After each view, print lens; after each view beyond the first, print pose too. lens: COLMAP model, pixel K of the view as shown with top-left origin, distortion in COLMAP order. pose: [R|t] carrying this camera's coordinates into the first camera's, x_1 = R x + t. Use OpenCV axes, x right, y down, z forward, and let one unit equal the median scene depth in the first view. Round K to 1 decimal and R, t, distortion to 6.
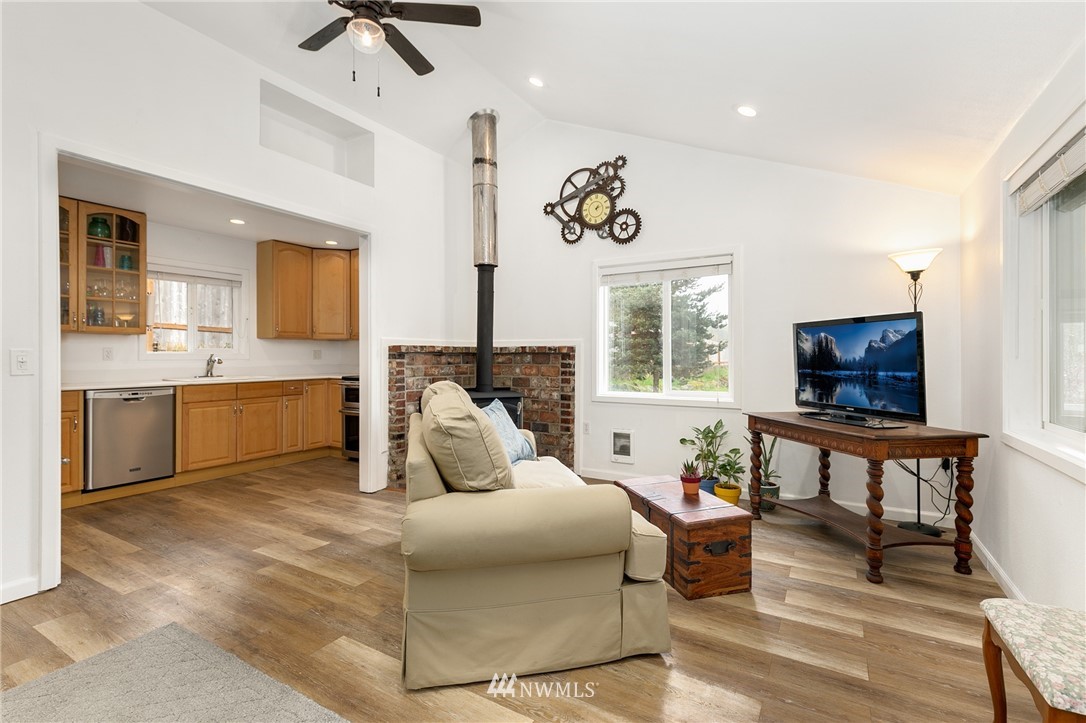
lens RADIAL K [[493.6, 0, 549.7], [0, 493.6, 357.0], [0, 0, 1]] dist [-0.000384, -0.000399]
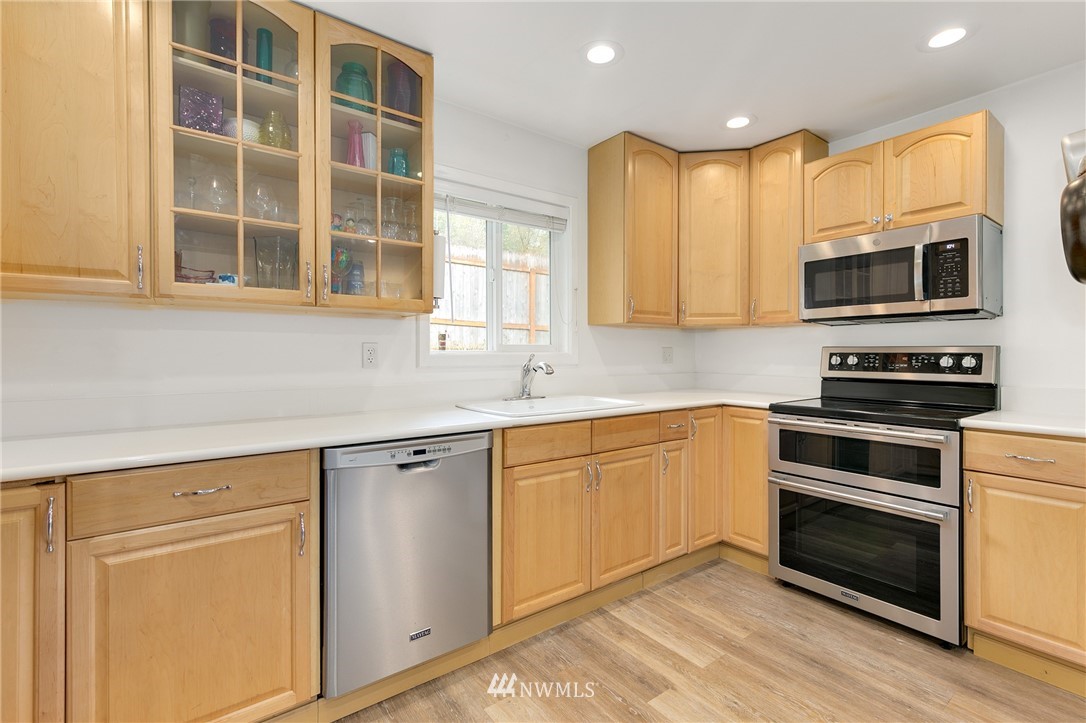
lens RADIAL K [[493.6, 0, 545.8], [0, 493.6, 357.4], [0, 0, 1]] dist [-0.000384, -0.000399]
pose [[0.922029, 0.003755, -0.387102, -0.493054], [-0.001333, 0.999978, 0.006525, -0.007066], [0.387118, -0.005500, 0.922014, 0.557404]]
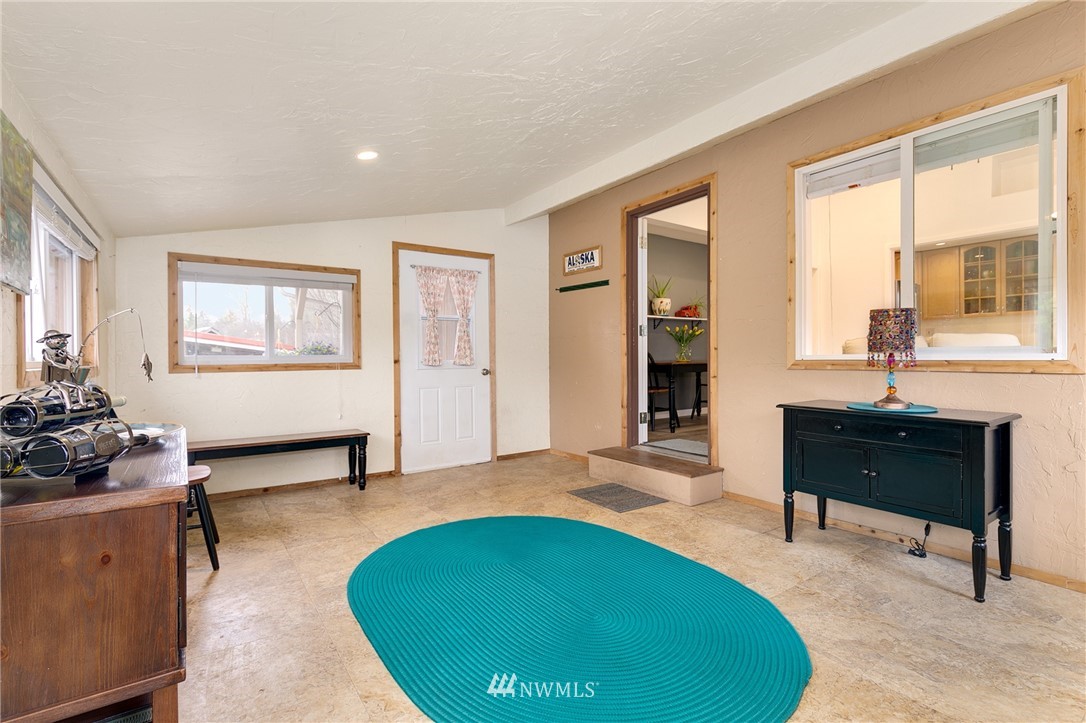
lens RADIAL K [[493.6, 0, 547.6], [0, 493.6, 363.4], [0, 0, 1]] dist [-0.000384, -0.000399]
pose [[-0.422553, 0.008954, -0.906294, 1.079848], [0.002670, 0.999959, 0.008635, 0.081668], [0.906334, 0.001228, -0.422560, 0.240919]]
